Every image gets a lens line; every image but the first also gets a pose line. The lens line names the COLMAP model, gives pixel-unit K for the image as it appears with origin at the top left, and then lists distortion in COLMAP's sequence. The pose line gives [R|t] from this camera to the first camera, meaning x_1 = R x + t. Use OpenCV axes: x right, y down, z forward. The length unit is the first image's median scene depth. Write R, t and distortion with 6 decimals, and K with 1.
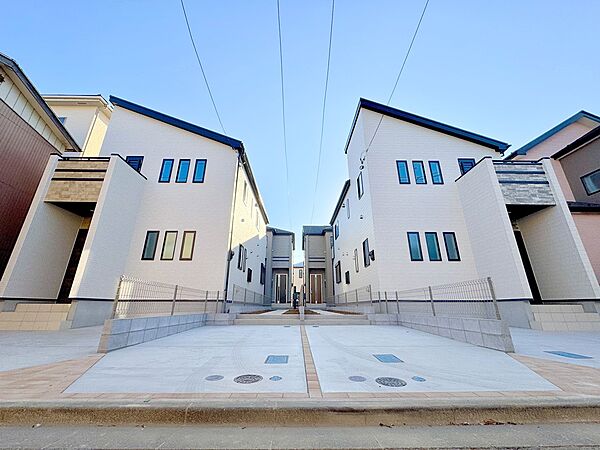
lens RADIAL K [[239.4, 0, 299.6], [0, 239.4, 226.9], [0, 0, 1]] dist [-0.003830, 0.000515]
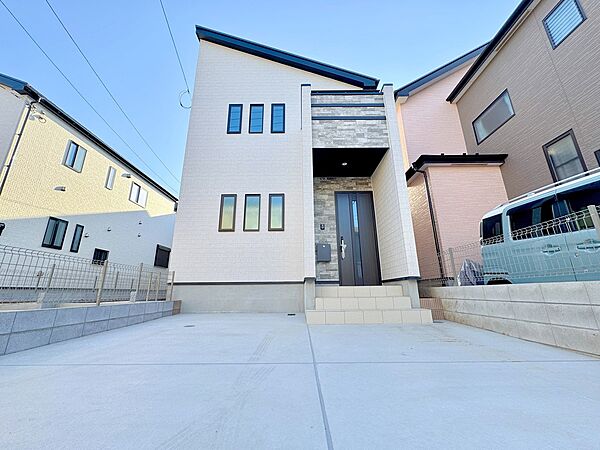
lens RADIAL K [[239.4, 0, 301.0], [0, 239.4, 224.6], [0, 0, 1]] dist [-0.003830, 0.000515]
pose [[0.999815, -0.018536, -0.005137, 0.772790], [0.018775, 0.998518, 0.051084, 0.091521], [0.004183, -0.051171, 0.998681, 0.259233]]
